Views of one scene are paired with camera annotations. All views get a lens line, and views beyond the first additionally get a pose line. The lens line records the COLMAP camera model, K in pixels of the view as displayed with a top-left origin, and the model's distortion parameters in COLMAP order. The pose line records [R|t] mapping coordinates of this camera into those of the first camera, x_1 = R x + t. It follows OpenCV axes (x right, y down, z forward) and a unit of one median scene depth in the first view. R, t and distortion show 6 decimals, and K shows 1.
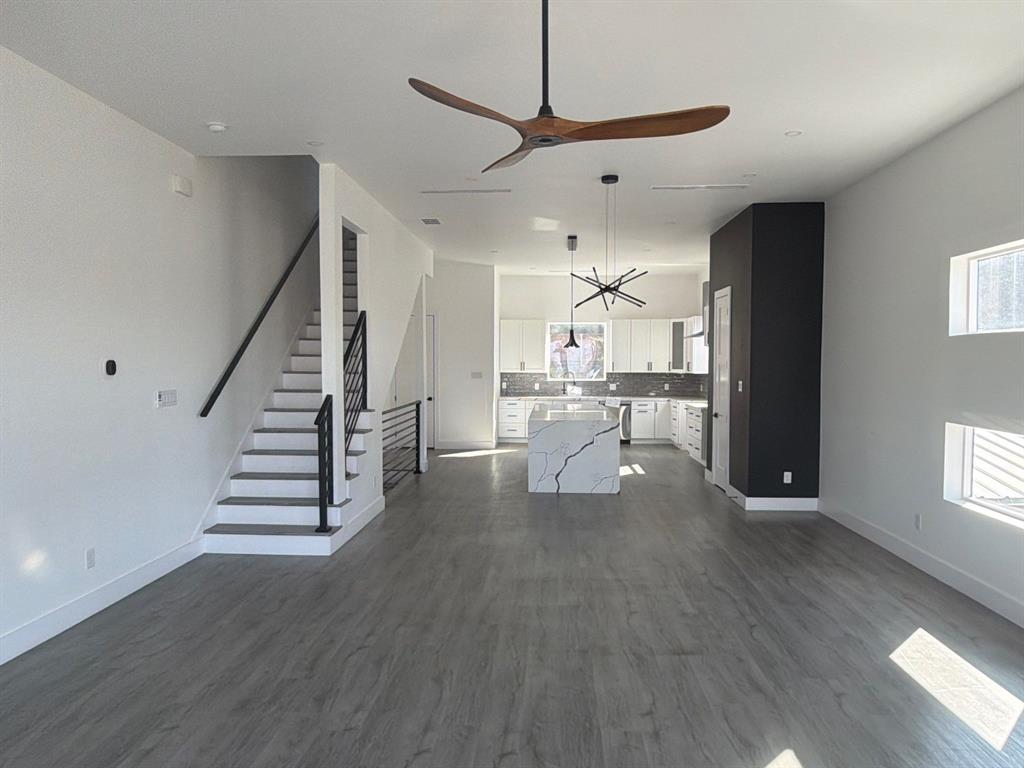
lens RADIAL K [[701.0, 0, 502.9], [0, 701.0, 392.6], [0, 0, 1]] dist [-0.002527, -0.003231]
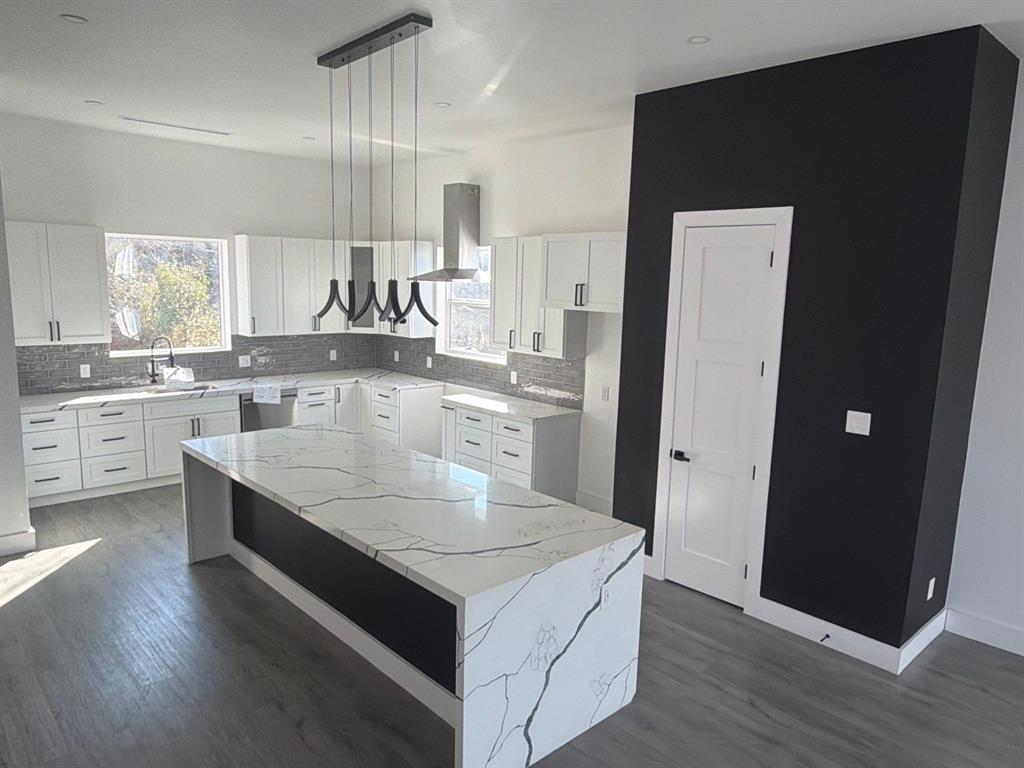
lens RADIAL K [[701.0, 0, 501.8], [0, 701.0, 391.3], [0, 0, 1]] dist [-0.002527, -0.003231]
pose [[0.690518, -0.103727, 0.715839, -0.103065], [0.012846, 0.991267, 0.131245, -0.056854], [-0.723201, -0.081431, 0.685820, 0.502703]]
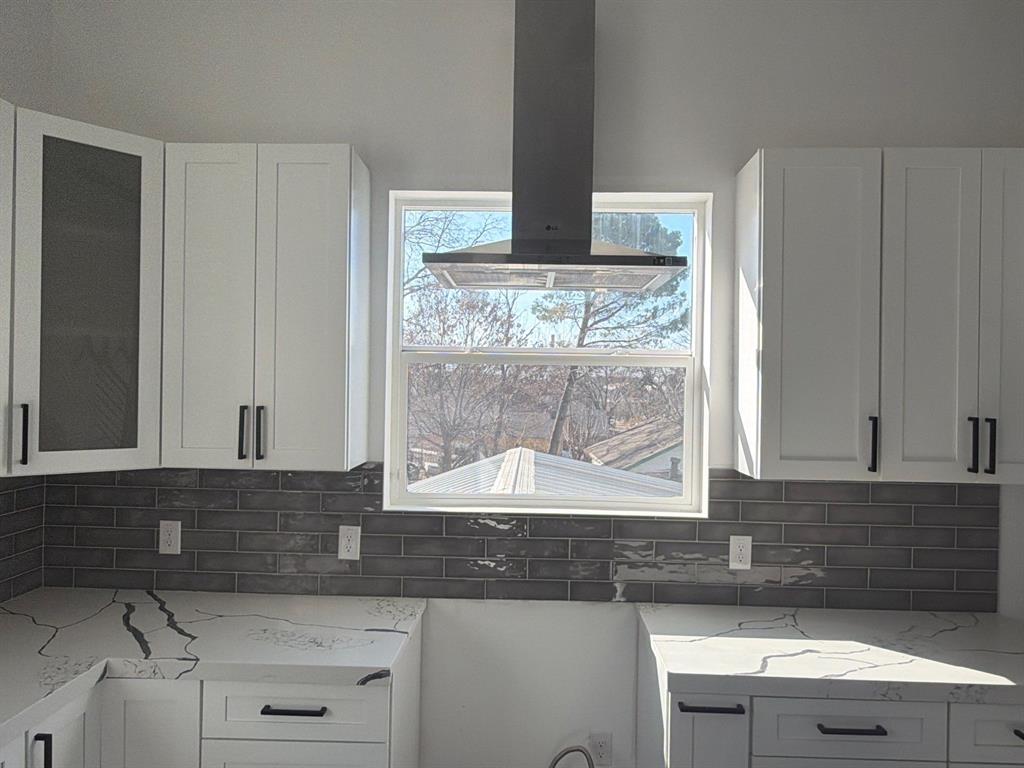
lens RADIAL K [[693.8, 0, 513.7], [0, 693.8, 388.2], [0, 0, 1]] dist [0.008727, 0.002456]
pose [[-0.037241, 0.001106, 0.999306, 0.091716], [0.030109, 0.999547, 0.000016, -0.044599], [-0.998853, 0.030089, -0.037258, 0.917088]]
